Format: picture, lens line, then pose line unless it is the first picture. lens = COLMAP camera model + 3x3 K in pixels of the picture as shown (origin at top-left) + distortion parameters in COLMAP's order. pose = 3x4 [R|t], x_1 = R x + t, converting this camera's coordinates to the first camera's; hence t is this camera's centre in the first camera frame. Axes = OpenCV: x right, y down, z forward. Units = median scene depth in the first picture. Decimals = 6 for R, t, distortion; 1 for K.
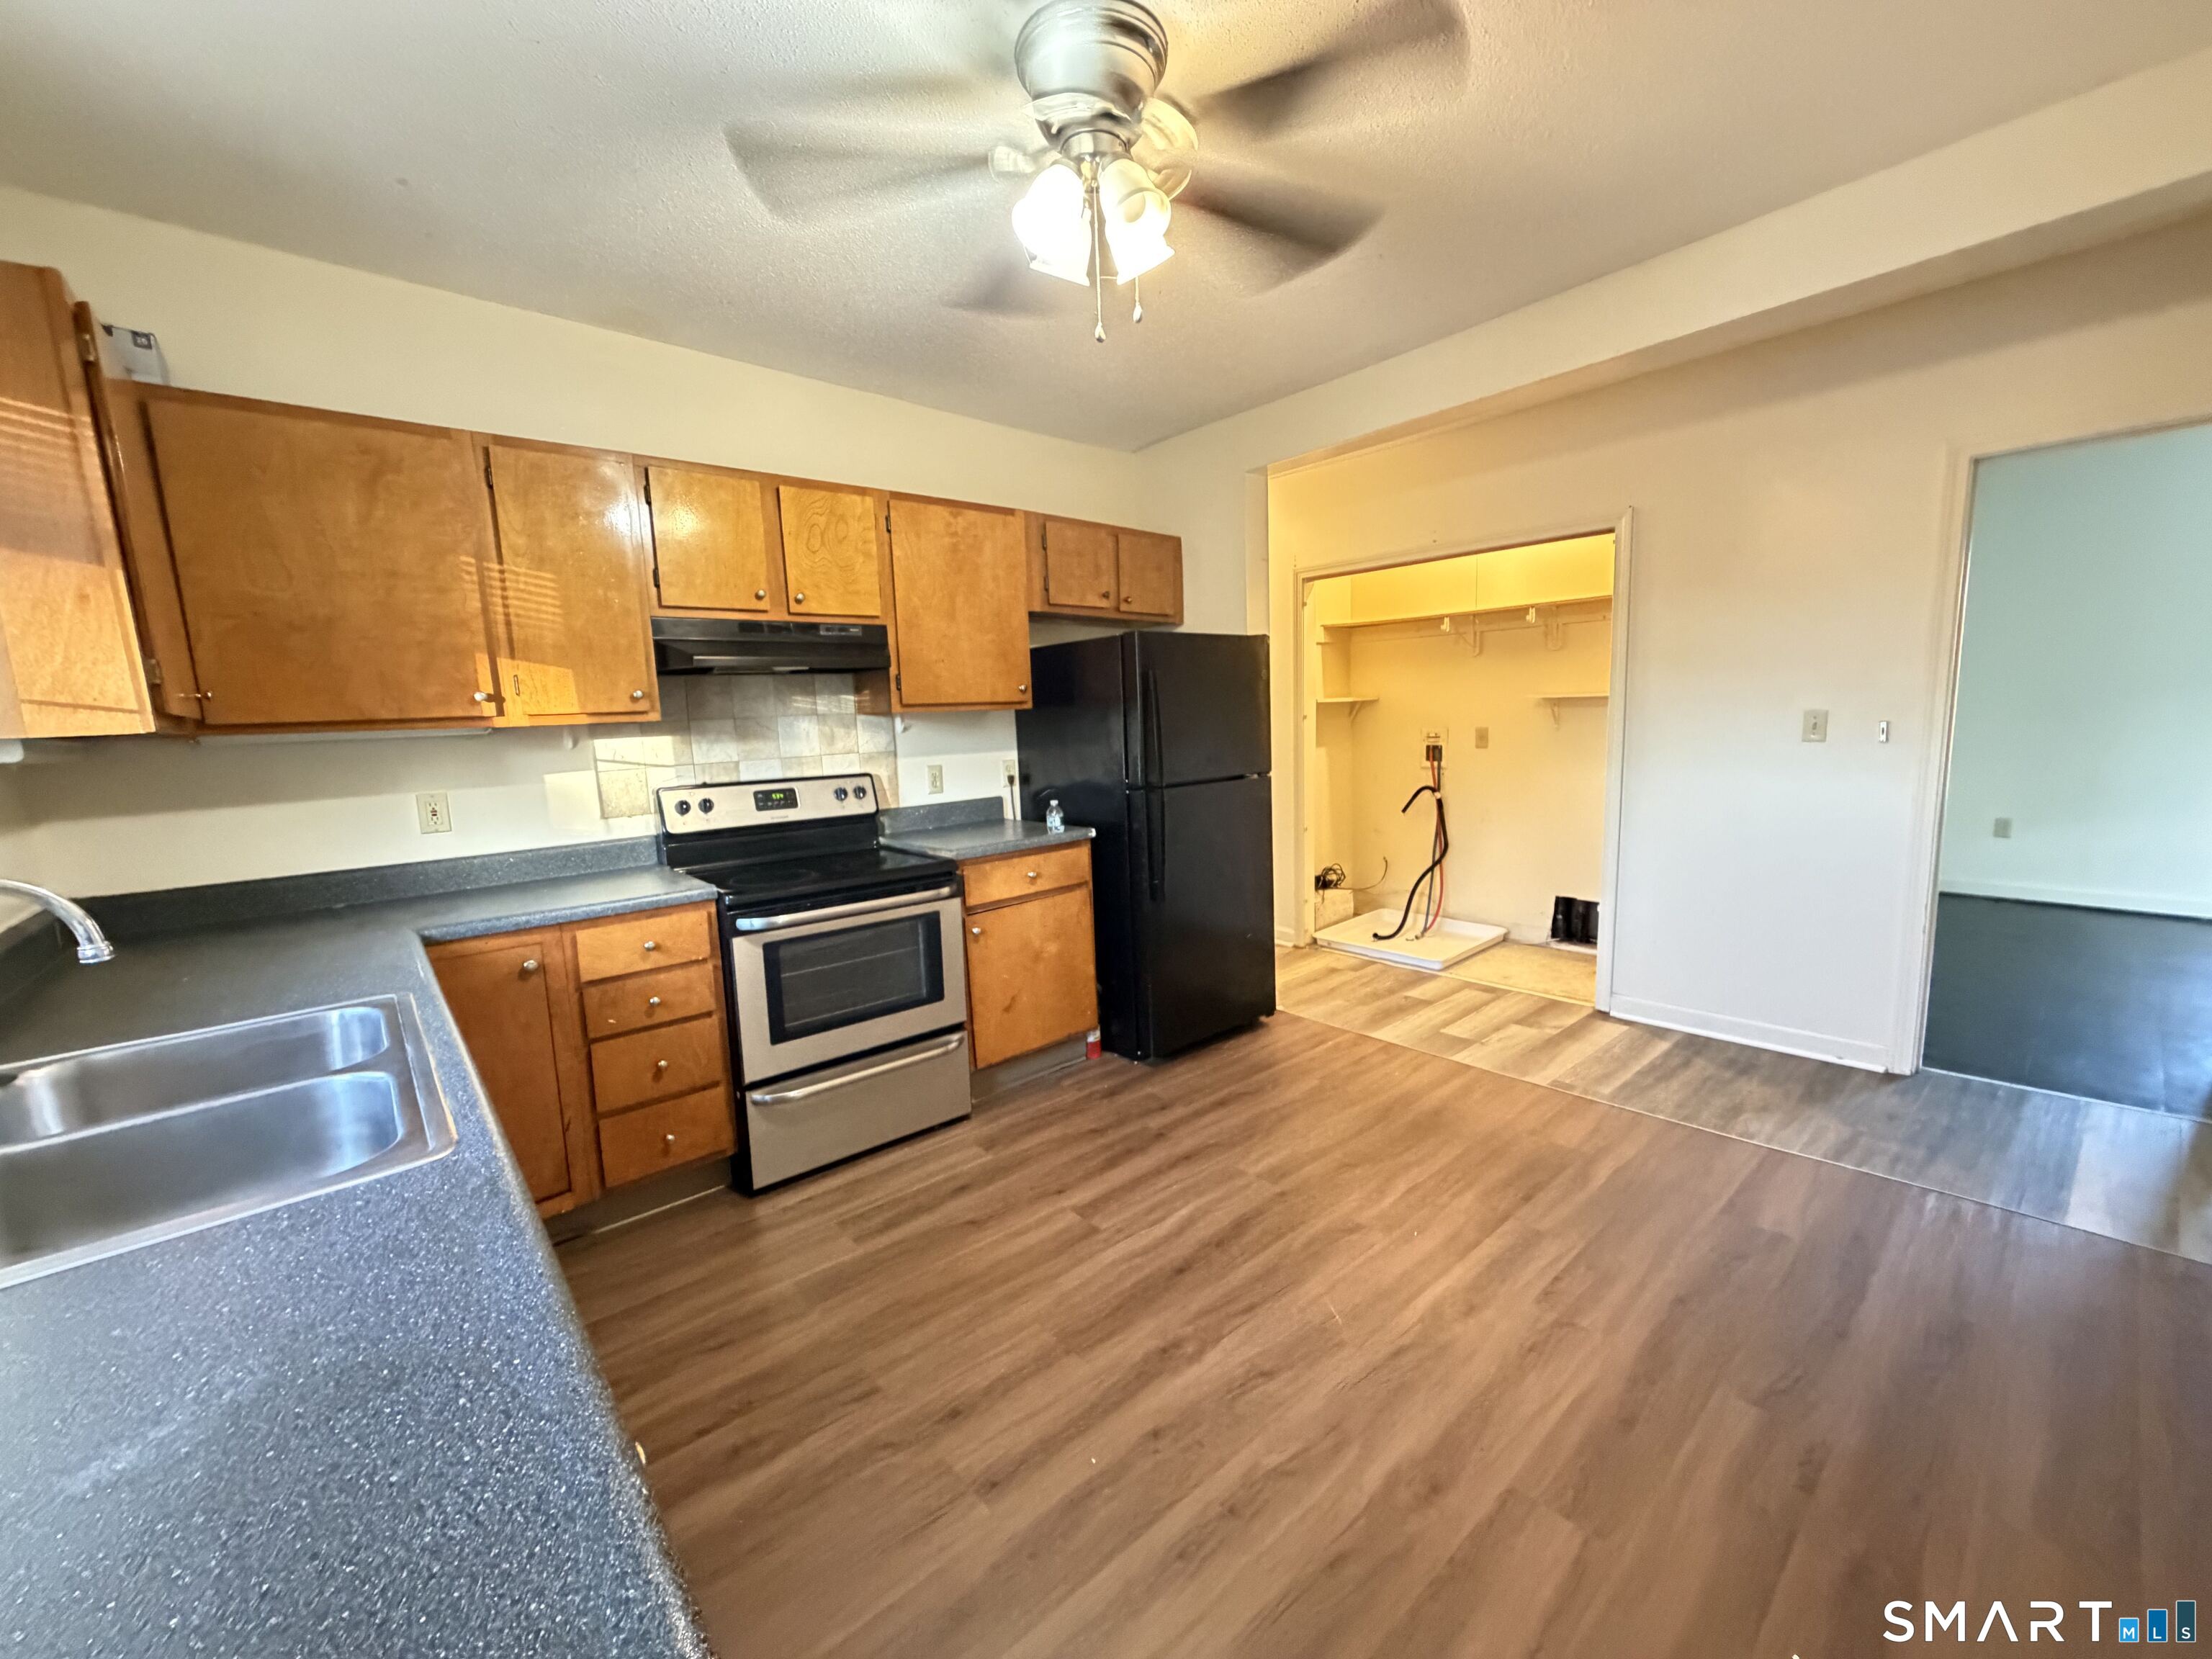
lens RADIAL K [[886.6, 0, 1097.4], [0, 886.6, 833.5], [0, 0, 1]] dist [-0.000191, 0.000025]
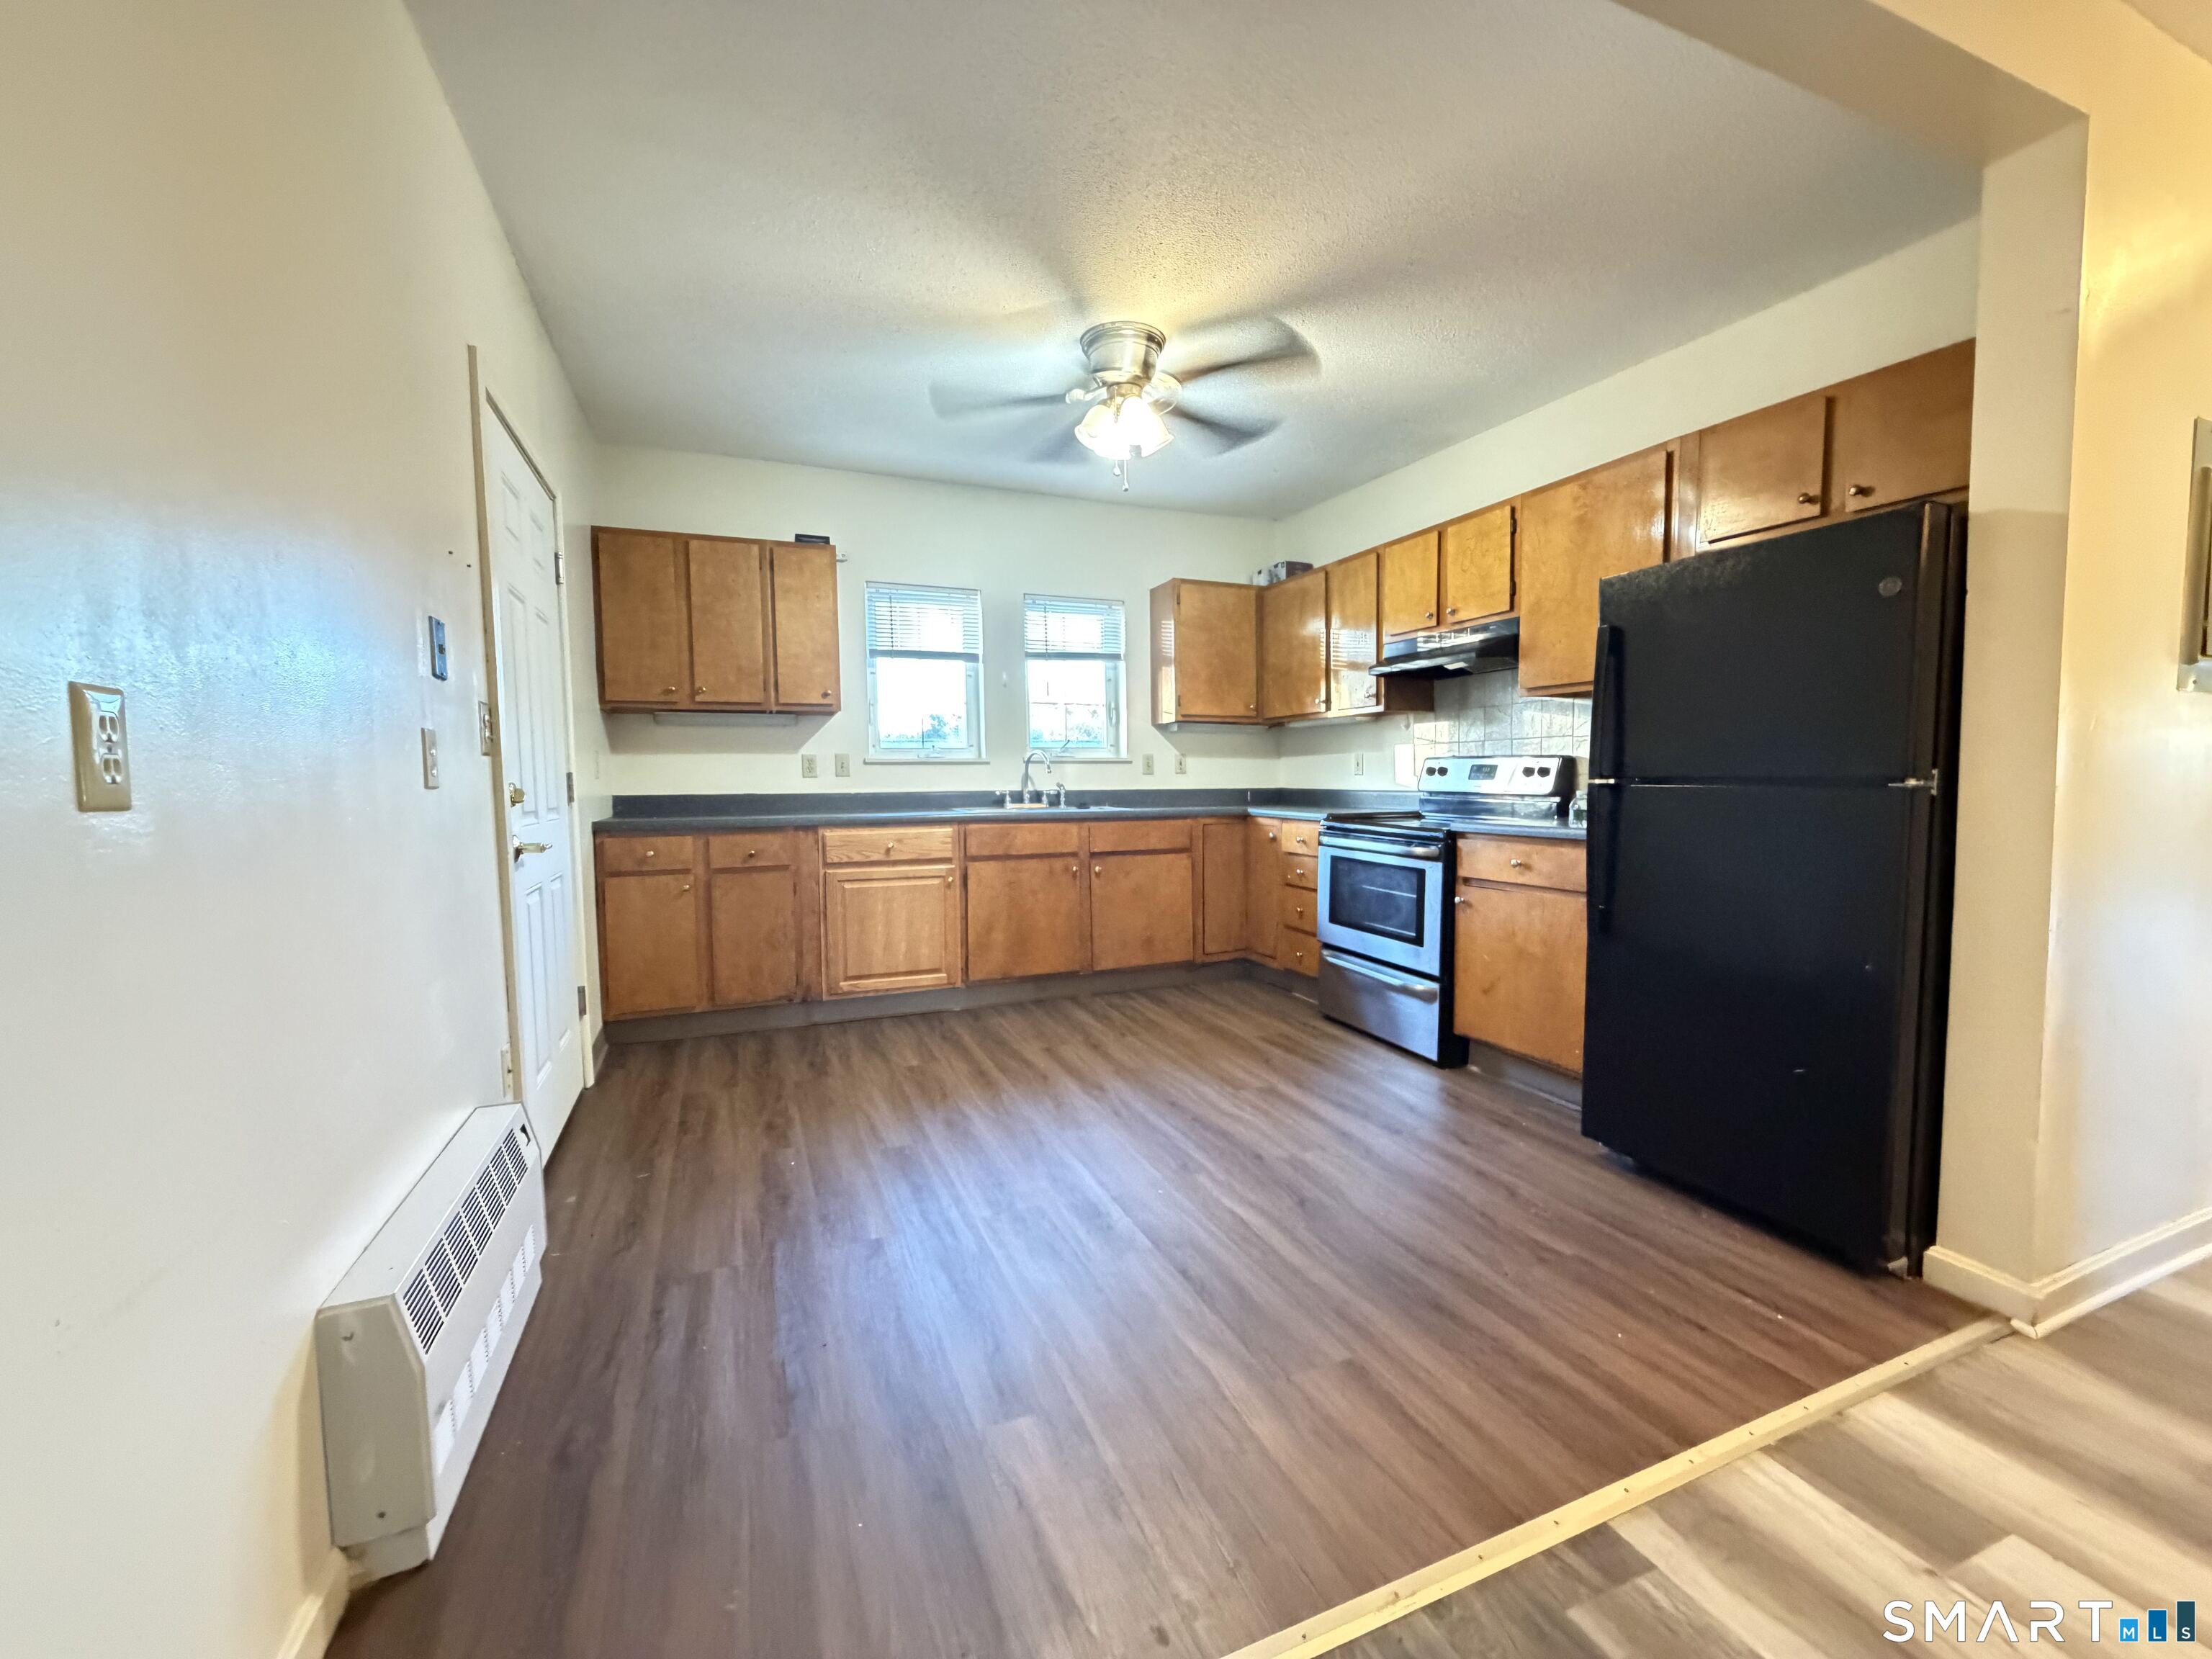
lens RADIAL K [[886.6, 0, 1101.6], [0, 886.6, 830.6], [0, 0, 1]] dist [-0.000191, 0.000025]
pose [[-0.314112, 0.103505, -0.943727, 0.834609], [-0.108646, 0.983590, 0.144040, -0.066798], [0.943149, 0.147777, -0.297712, 0.749893]]
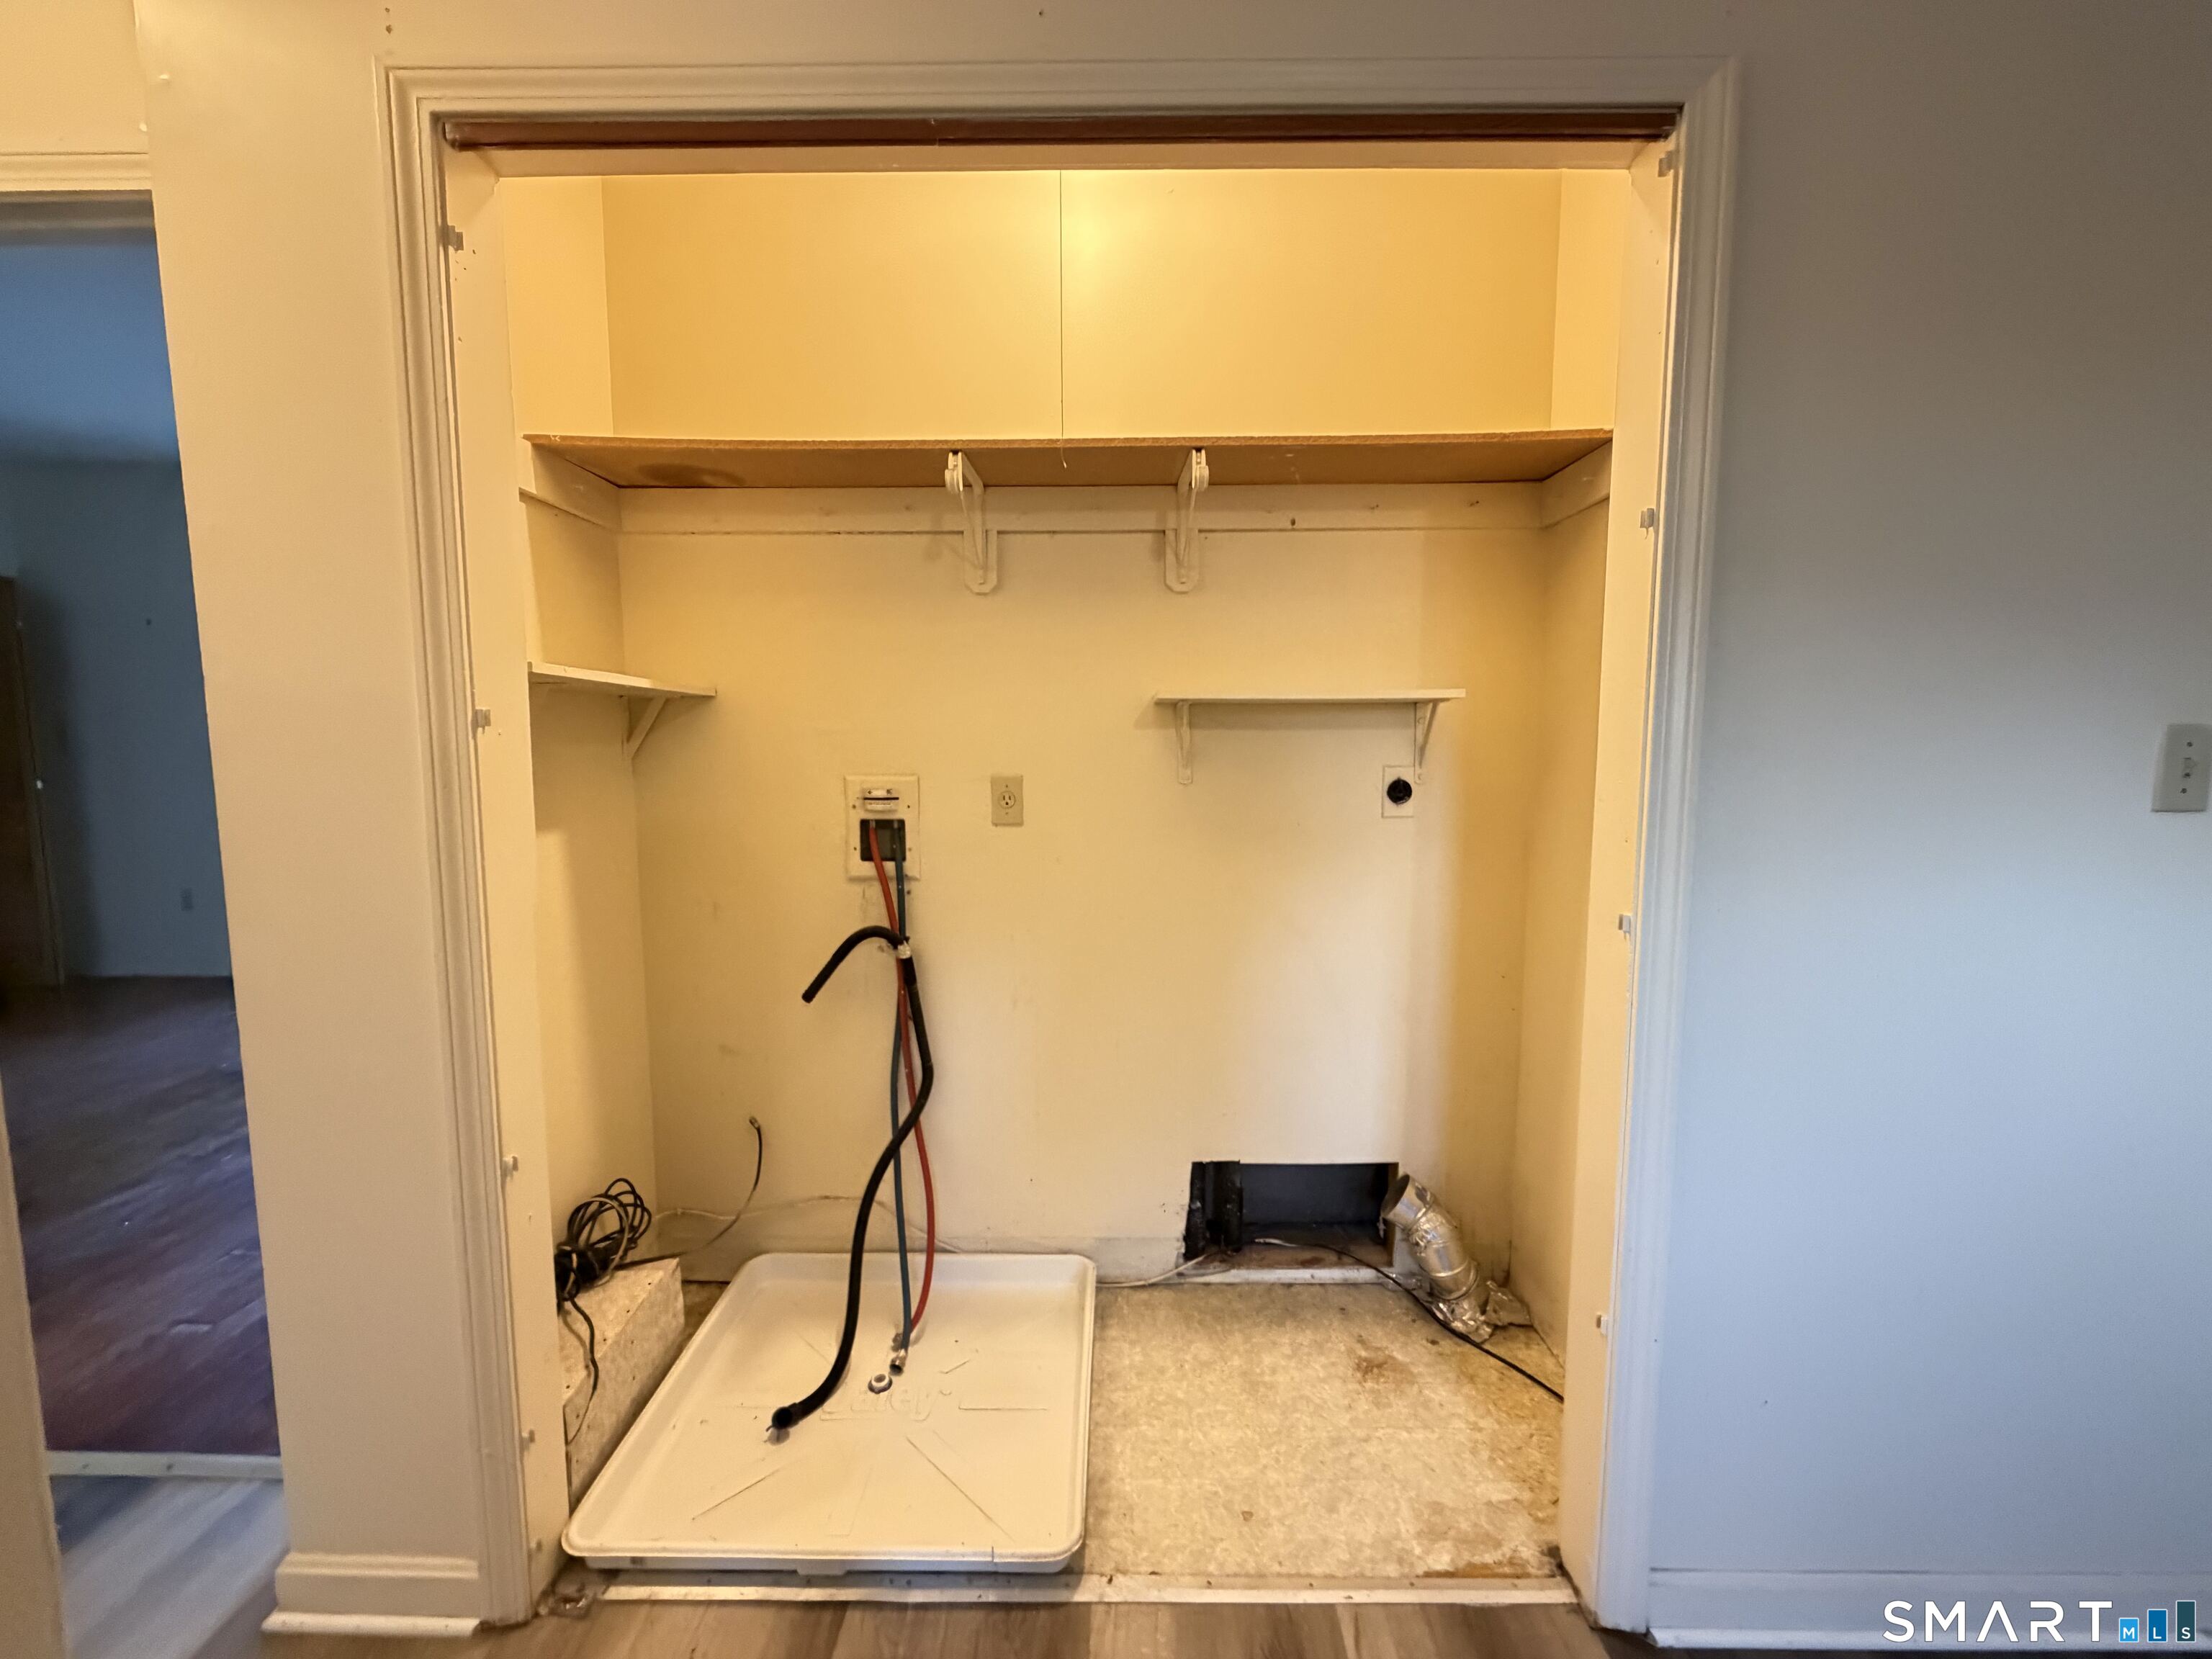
lens RADIAL K [[886.6, 0, 1103.1], [0, 886.6, 826.5], [0, 0, 1]] dist [-0.000191, 0.000025]
pose [[0.657023, -0.030910, 0.753236, 0.211104], [0.085206, 0.995801, -0.033459, -0.103990], [-0.749040, 0.086163, 0.656898, 0.929495]]
